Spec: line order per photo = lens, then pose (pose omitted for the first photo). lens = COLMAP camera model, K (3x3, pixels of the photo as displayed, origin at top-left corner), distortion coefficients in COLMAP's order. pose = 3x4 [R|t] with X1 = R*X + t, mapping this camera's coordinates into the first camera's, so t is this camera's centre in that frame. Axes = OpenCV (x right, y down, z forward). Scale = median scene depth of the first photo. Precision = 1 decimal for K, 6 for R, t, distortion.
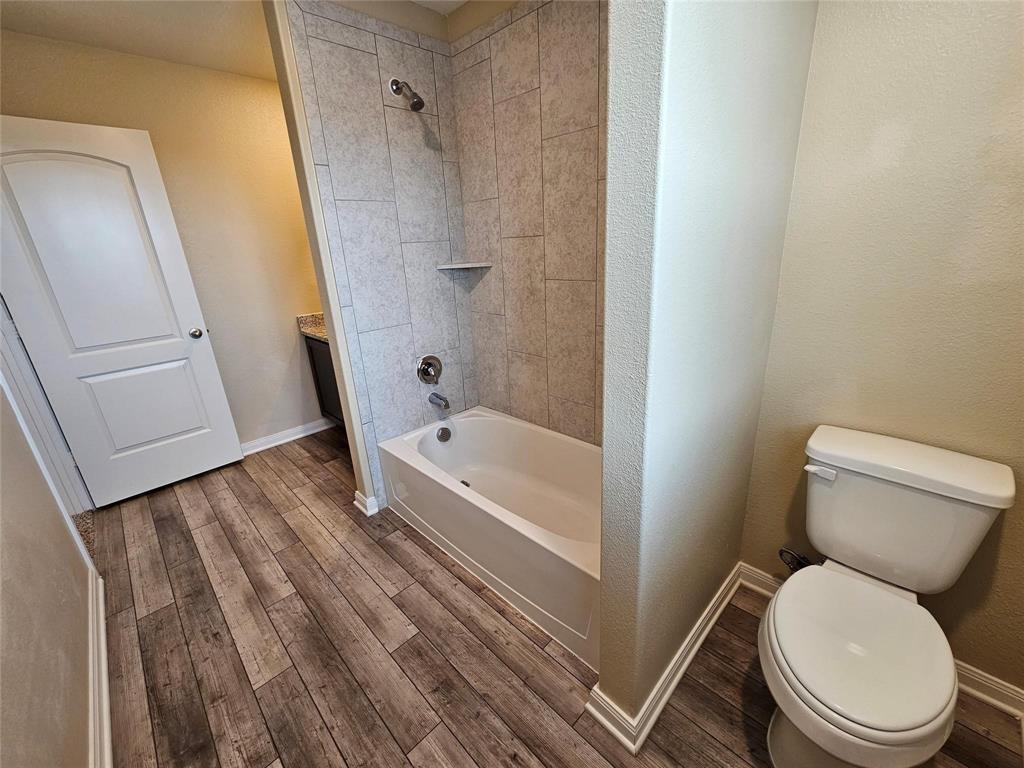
lens RADIAL K [[418.6, 0, 520.2], [0, 418.6, 383.9], [0, 0, 1]] dist [-0.002905, 0.000759]
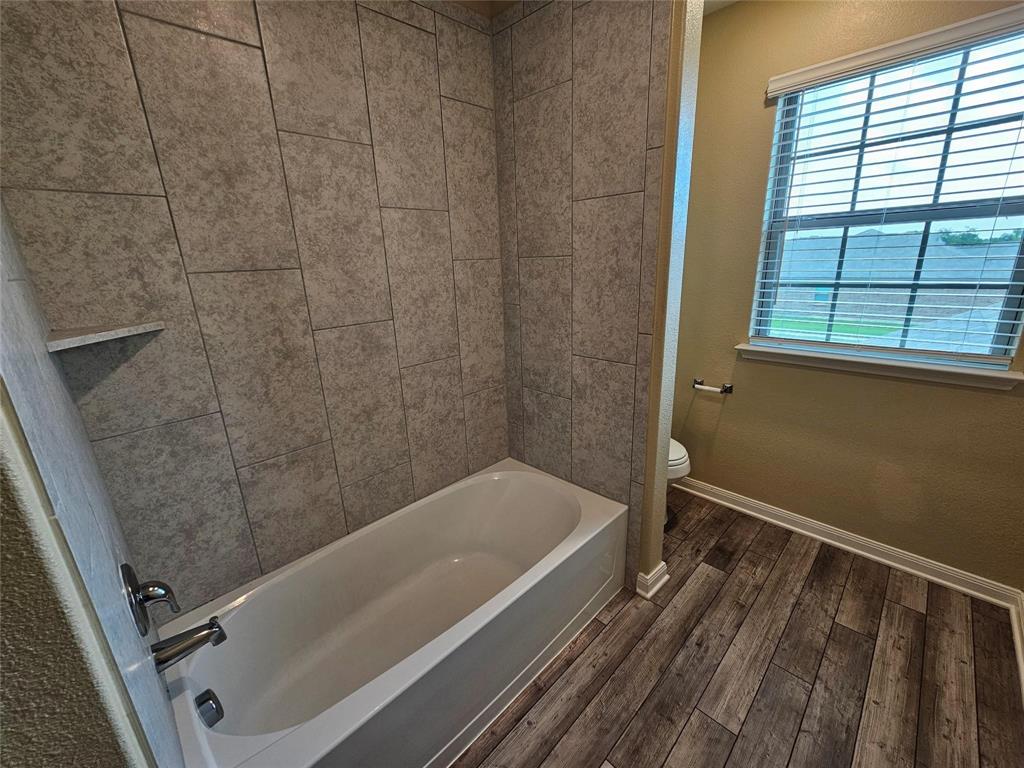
lens RADIAL K [[418.6, 0, 516.8], [0, 418.6, 385.5], [0, 0, 1]] dist [-0.002905, 0.000759]
pose [[0.002158, -0.244550, 0.969634, -0.740456], [0.356561, 0.906092, 0.227730, -0.240245], [-0.934269, 0.345242, 0.089153, 0.768410]]
